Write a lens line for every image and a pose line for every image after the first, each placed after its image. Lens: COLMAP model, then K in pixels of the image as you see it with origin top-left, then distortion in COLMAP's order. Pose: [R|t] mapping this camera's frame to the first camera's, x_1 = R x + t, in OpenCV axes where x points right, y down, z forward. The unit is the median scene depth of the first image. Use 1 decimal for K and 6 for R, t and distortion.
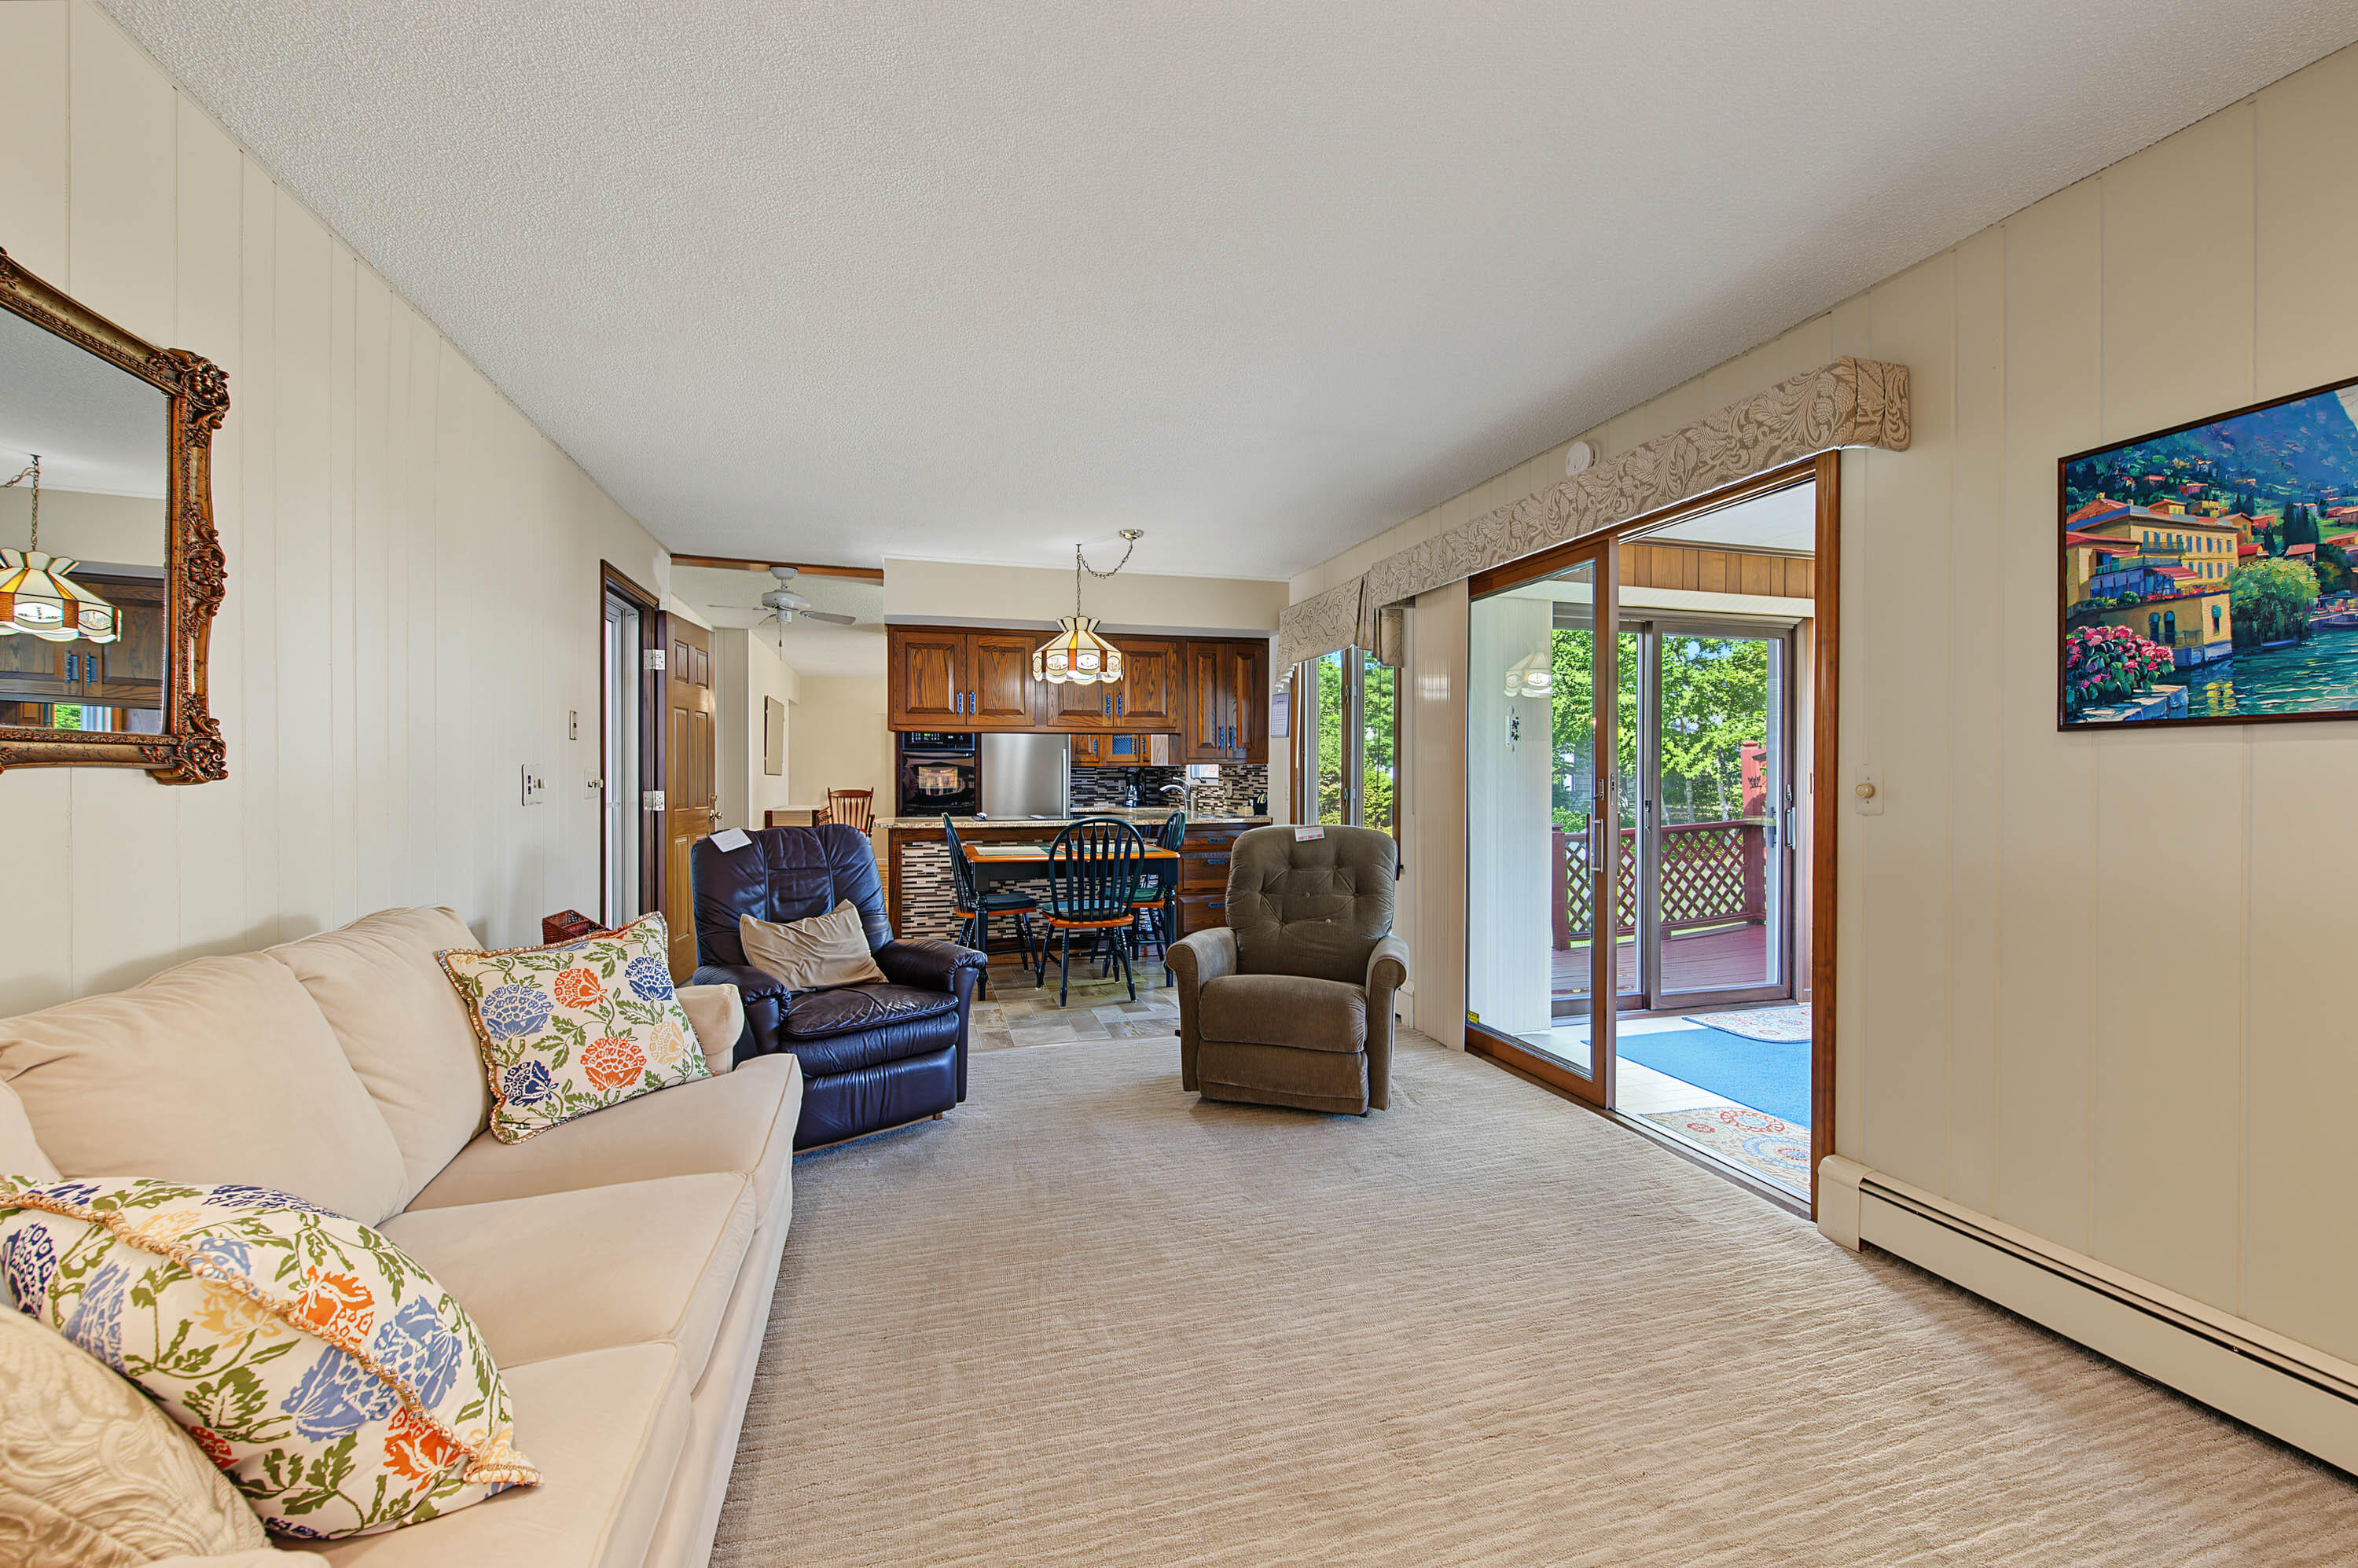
lens RADIAL K [[941.1, 0, 1172.6], [0, 941.1, 782.2], [0, 0, 1]] dist [-0.000111, -0.001447]
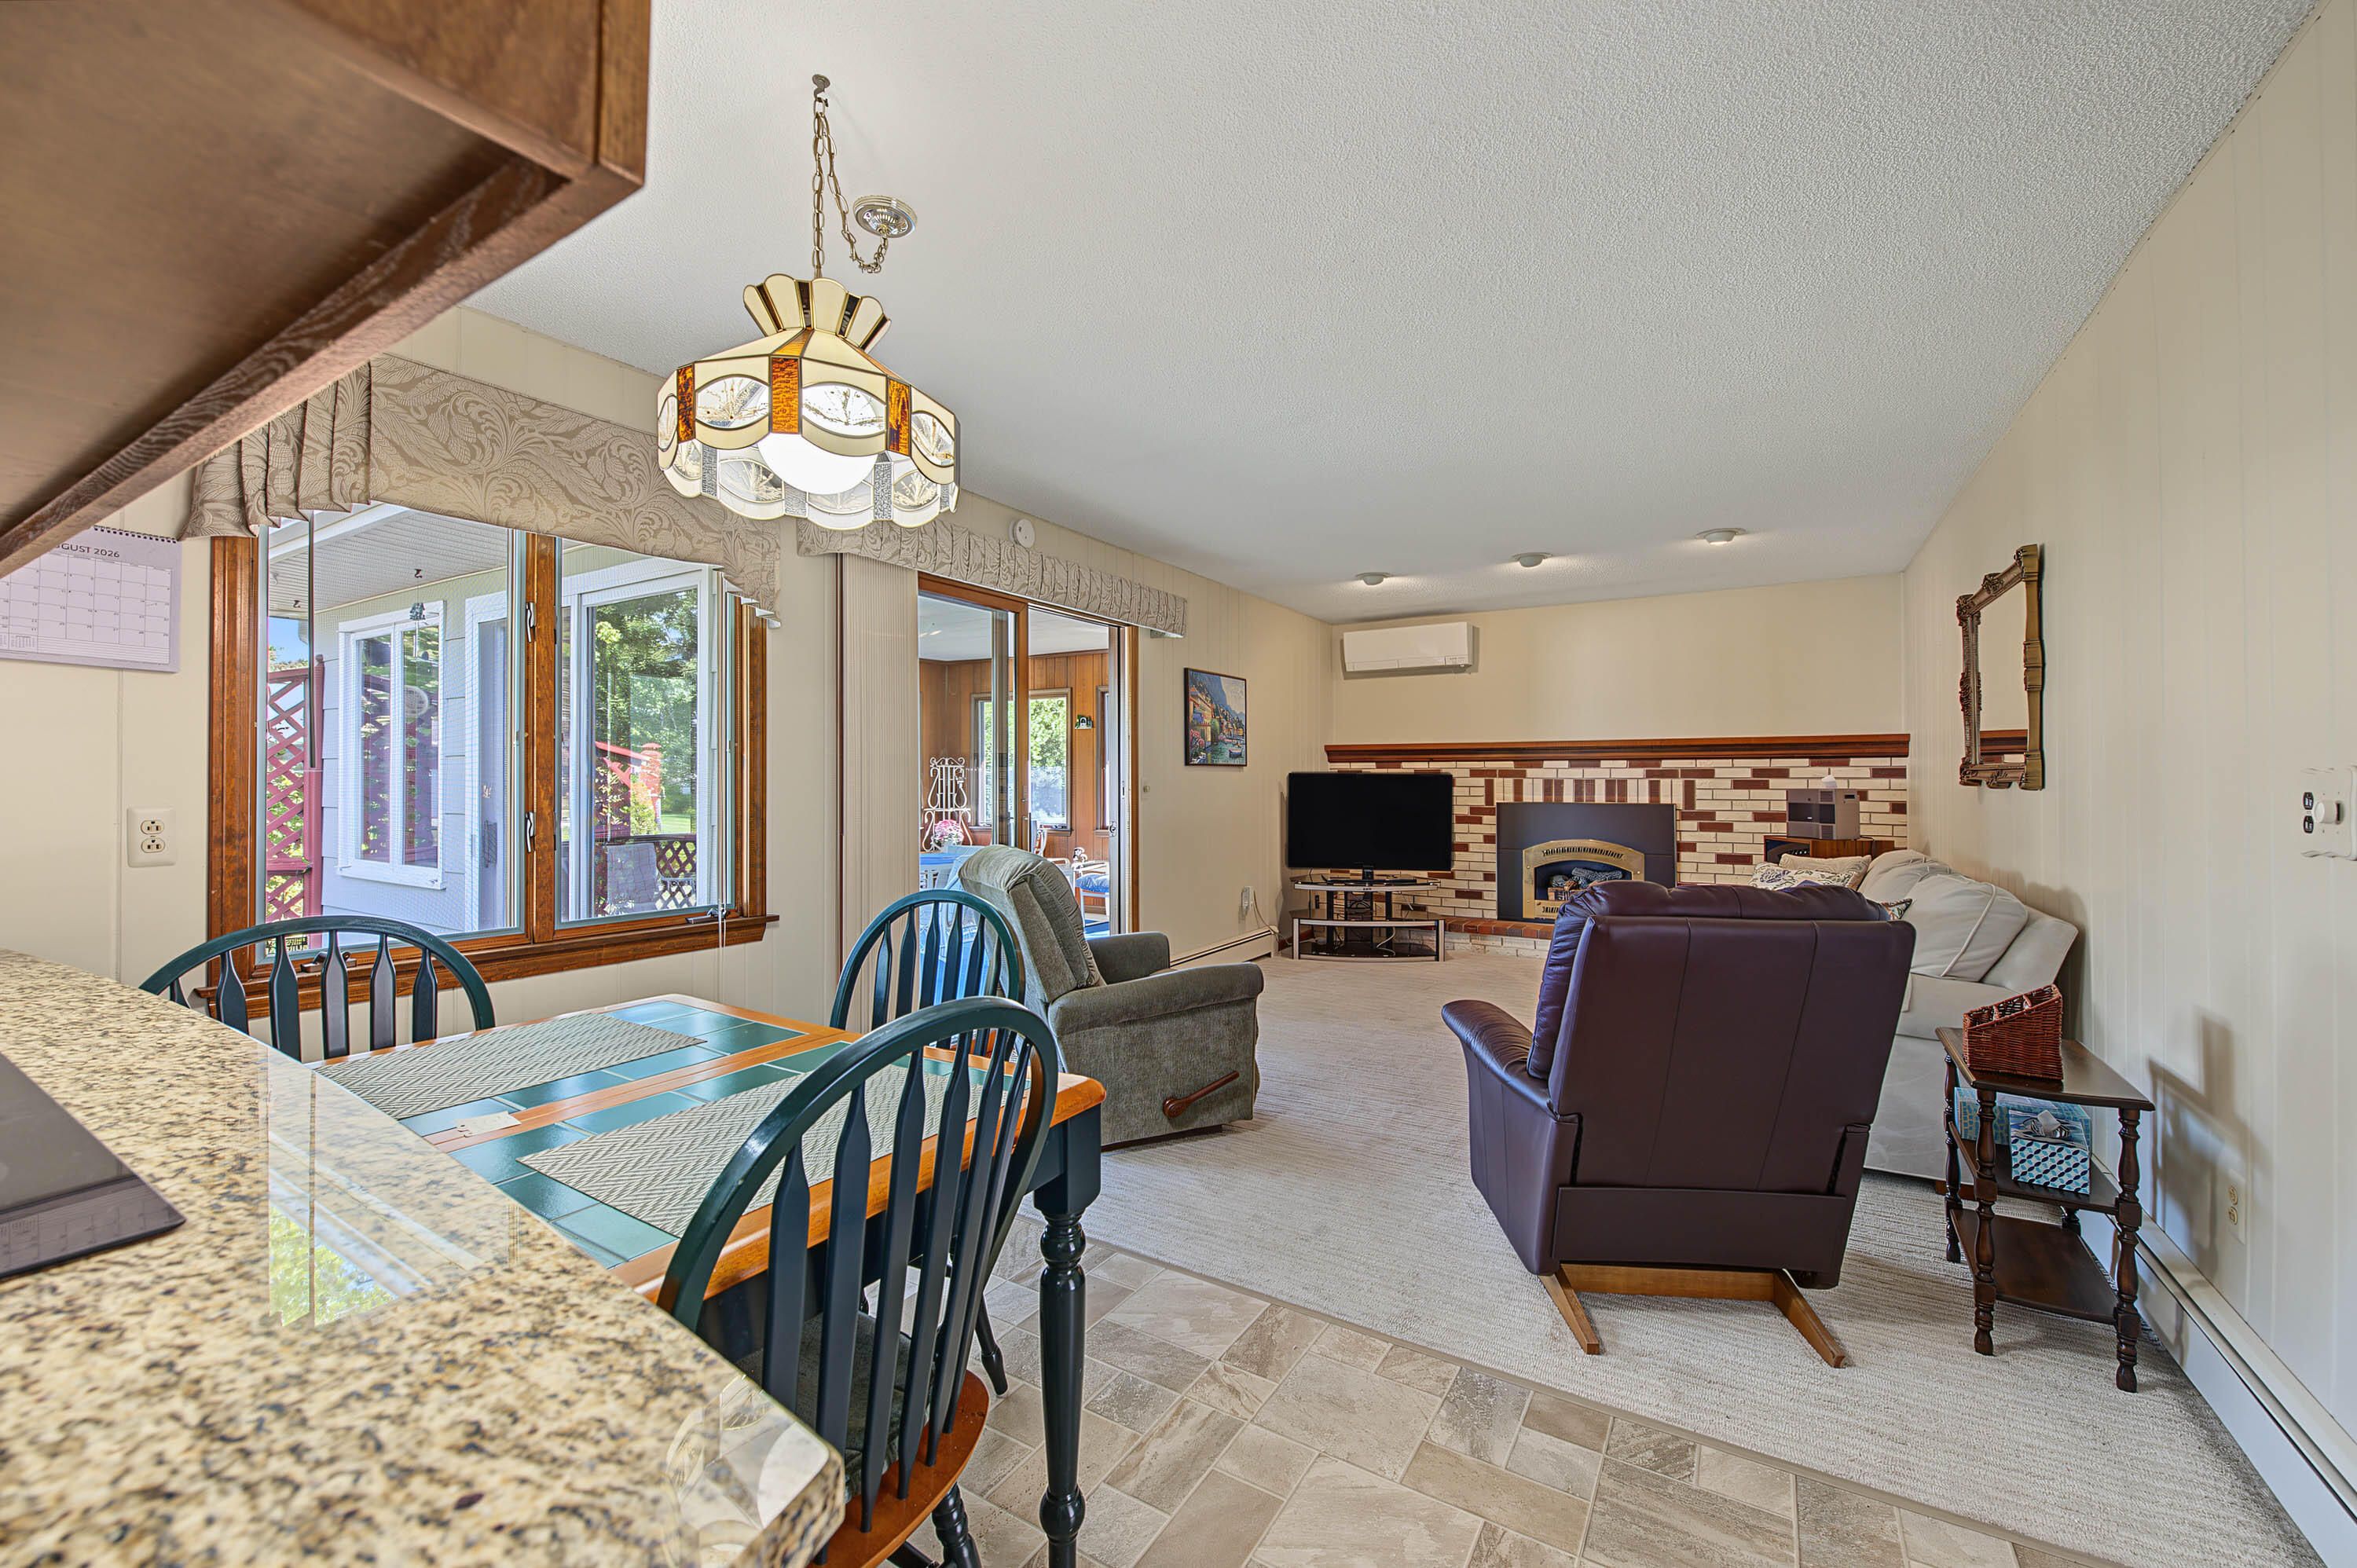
lens RADIAL K [[940.7, 0, 1172.9], [0, 940.7, 762.7], [0, 0, 1]] dist [-0.000111, -0.001447]
pose [[-0.671163, 0.013427, 0.741188, -1.189583], [0.007362, 0.999907, -0.011447, -0.034034], [-0.741273, -0.002226, -0.671200, 3.164516]]
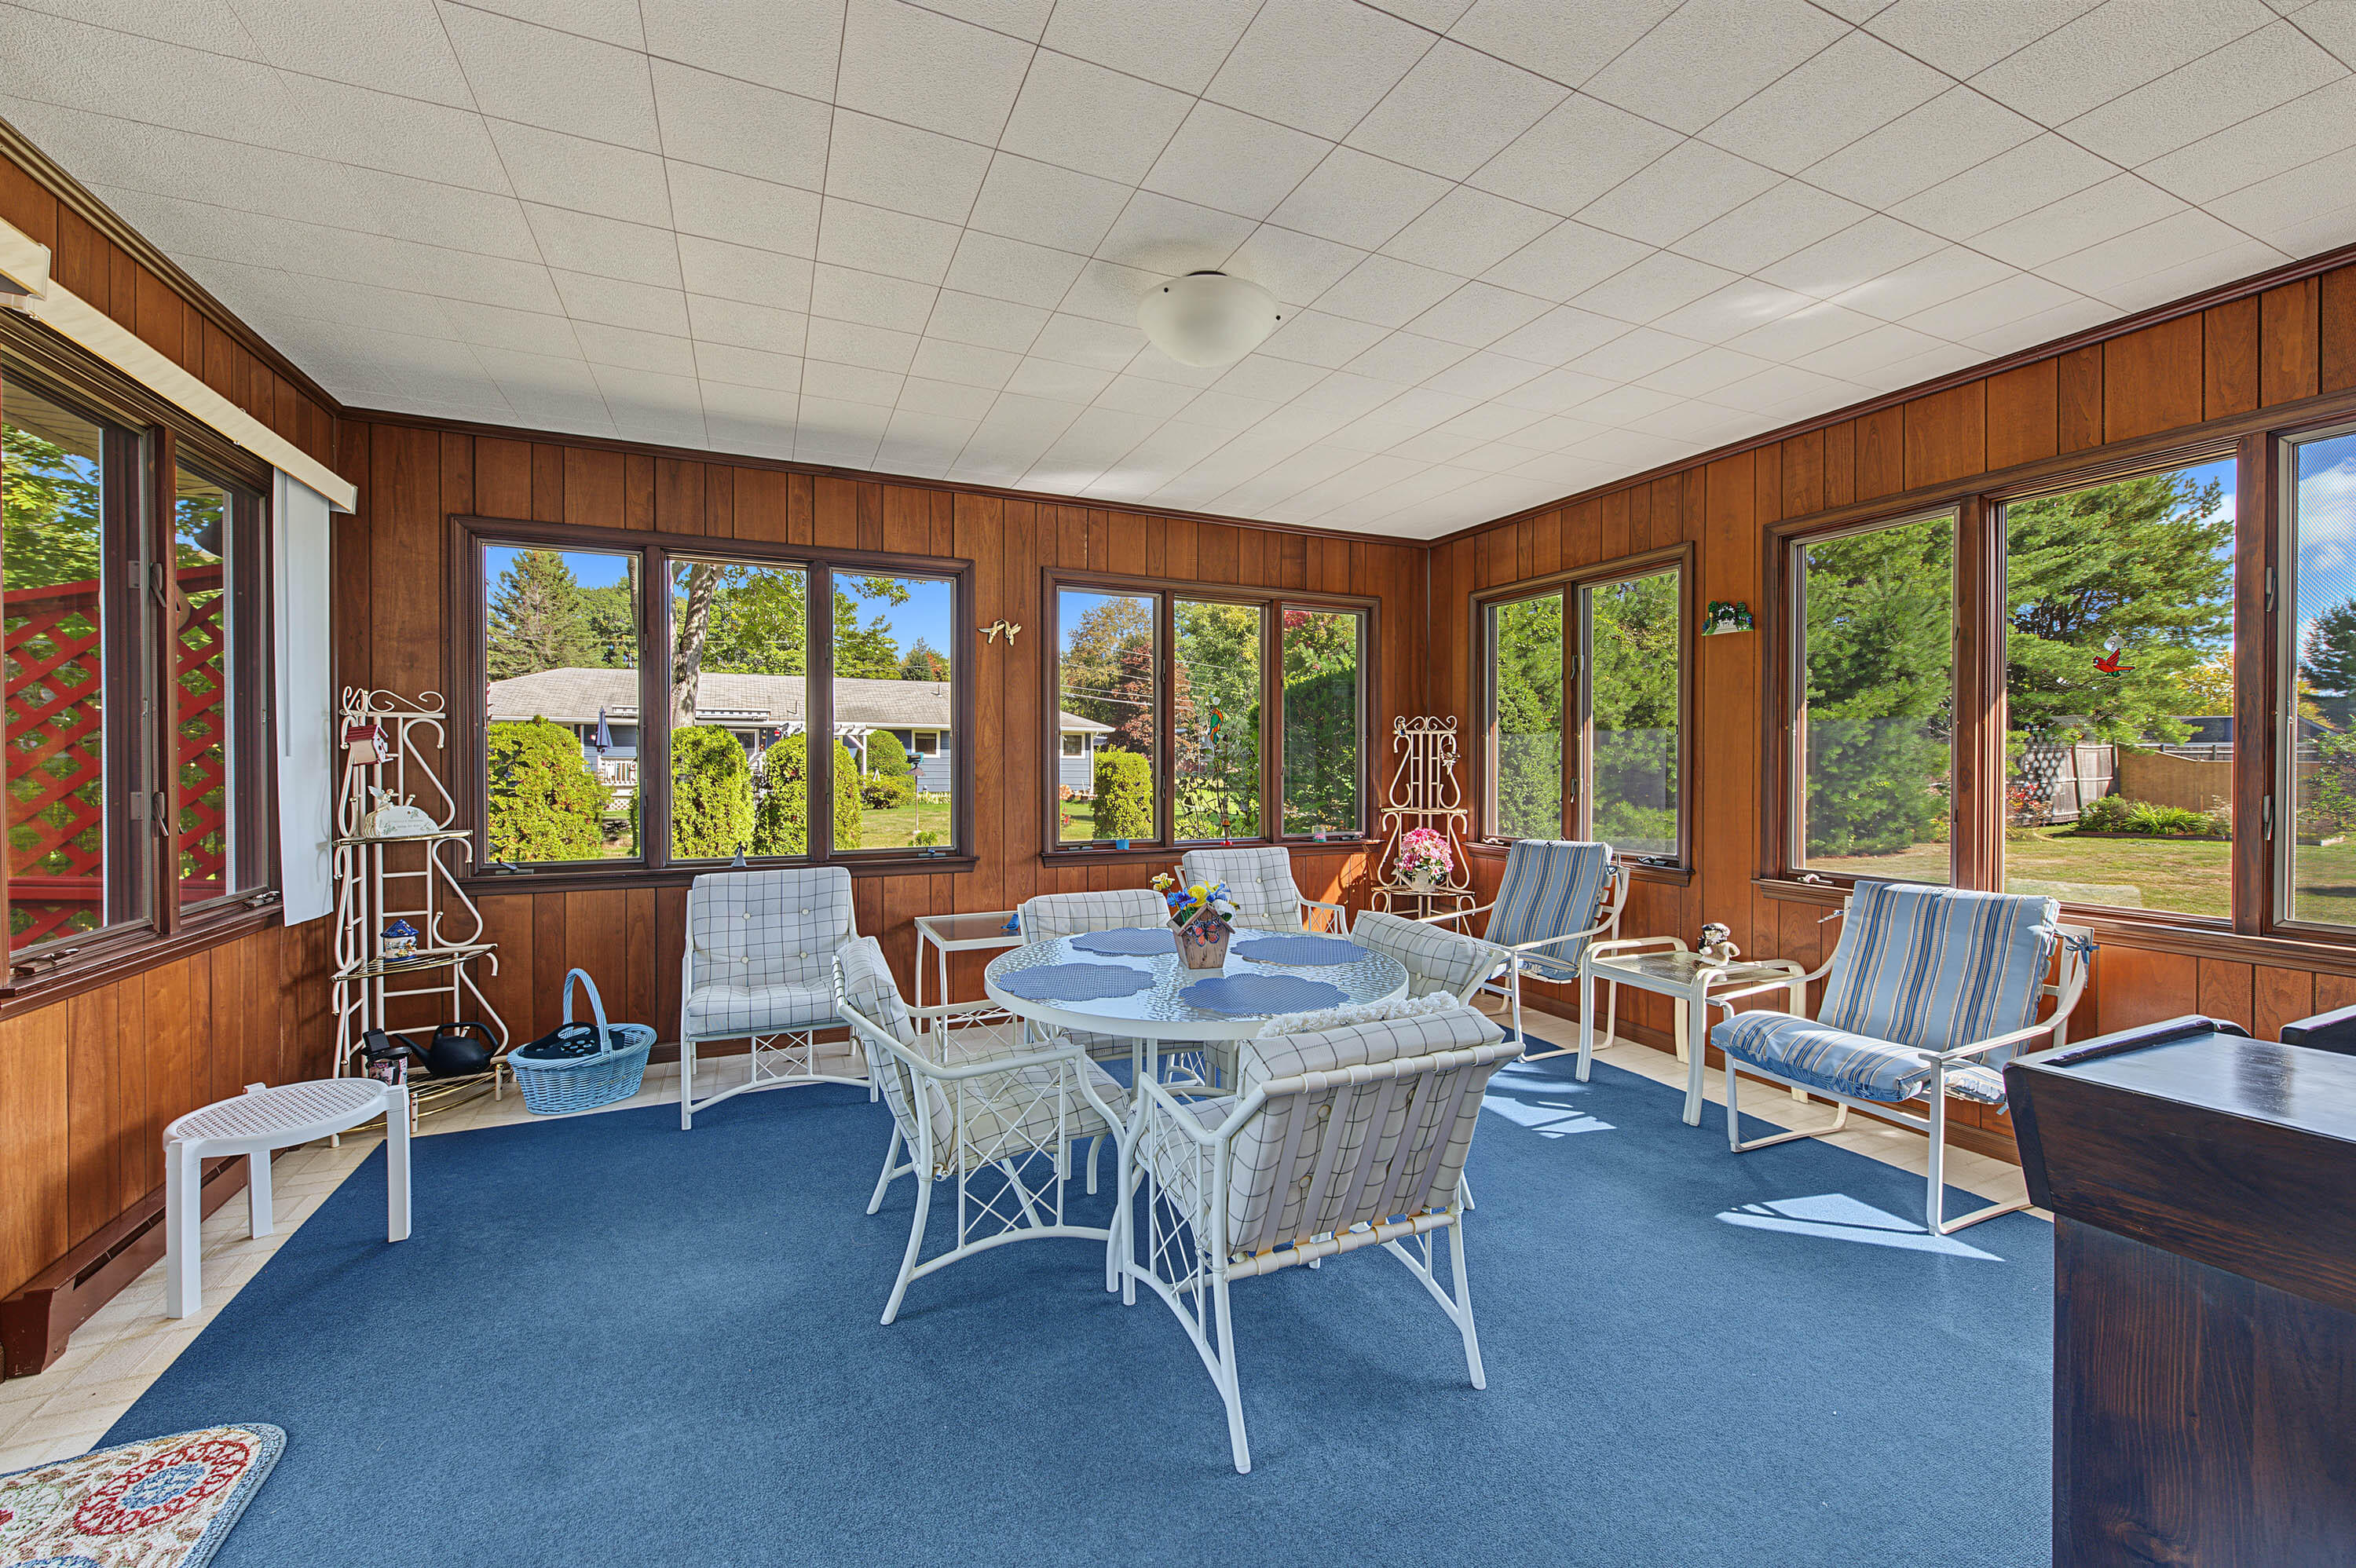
lens RADIAL K [[940.2, 0, 1168.4], [0, 940.2, 765.9], [0, 0, 1]] dist [-0.000111, -0.001447]
pose [[-0.140501, -0.008541, 0.990044, 0.893234], [0.004578, 0.999946, 0.009276, -0.008907], [-0.990070, 0.005836, -0.140454, 1.712980]]
